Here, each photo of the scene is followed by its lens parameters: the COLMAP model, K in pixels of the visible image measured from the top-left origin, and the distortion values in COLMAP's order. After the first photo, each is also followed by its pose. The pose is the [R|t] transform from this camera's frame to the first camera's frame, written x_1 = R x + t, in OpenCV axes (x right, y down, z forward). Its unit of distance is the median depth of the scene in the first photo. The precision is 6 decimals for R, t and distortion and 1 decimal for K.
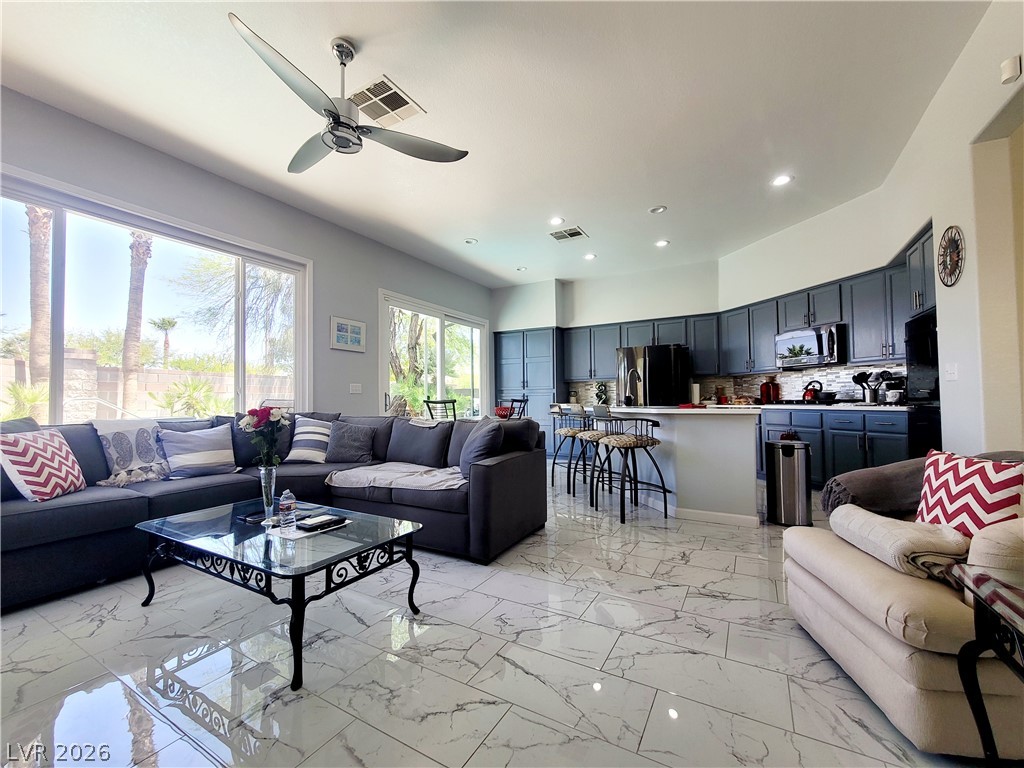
lens RADIAL K [[415.4, 0, 512.6], [0, 415.4, 390.8], [0, 0, 1]] dist [-0.006698, -0.000453]
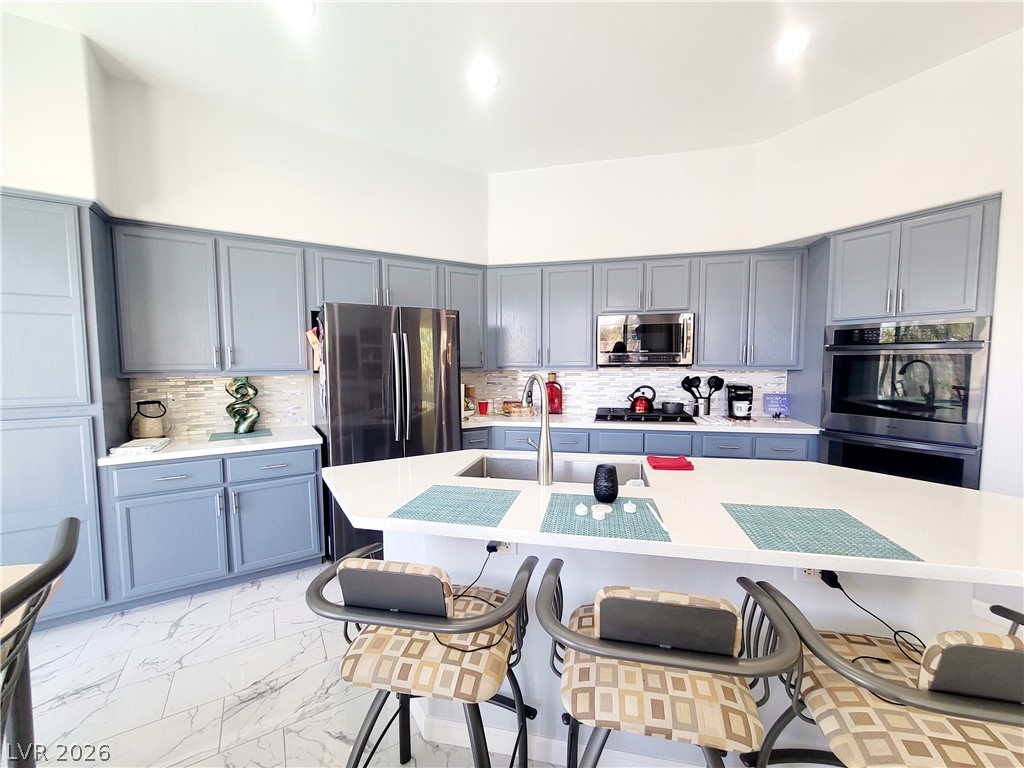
lens RADIAL K [[415.4, 0, 512.6], [0, 415.4, 390.8], [0, 0, 1]] dist [-0.006698, -0.000453]
pose [[0.479831, -0.046135, 0.876147, -0.025654], [-0.017414, 0.997919, 0.062083, -0.049132], [-0.877188, -0.045046, 0.478029, 0.729432]]
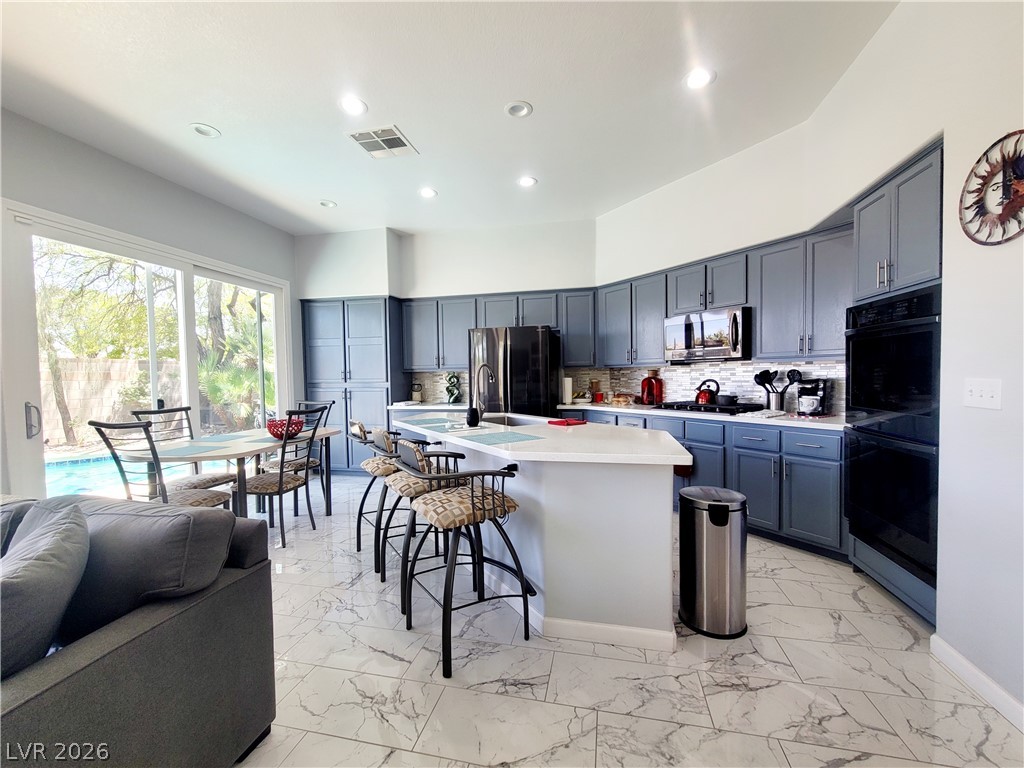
lens RADIAL K [[411.4, 0, 511.3], [0, 411.4, 393.4], [0, 0, 1]] dist [0.002304, -0.000129]
pose [[0.956057, -0.016545, 0.292714, 0.121178], [-0.002239, 0.997965, 0.063721, -0.039980], [-0.293172, -0.061577, 0.954075, 0.312234]]
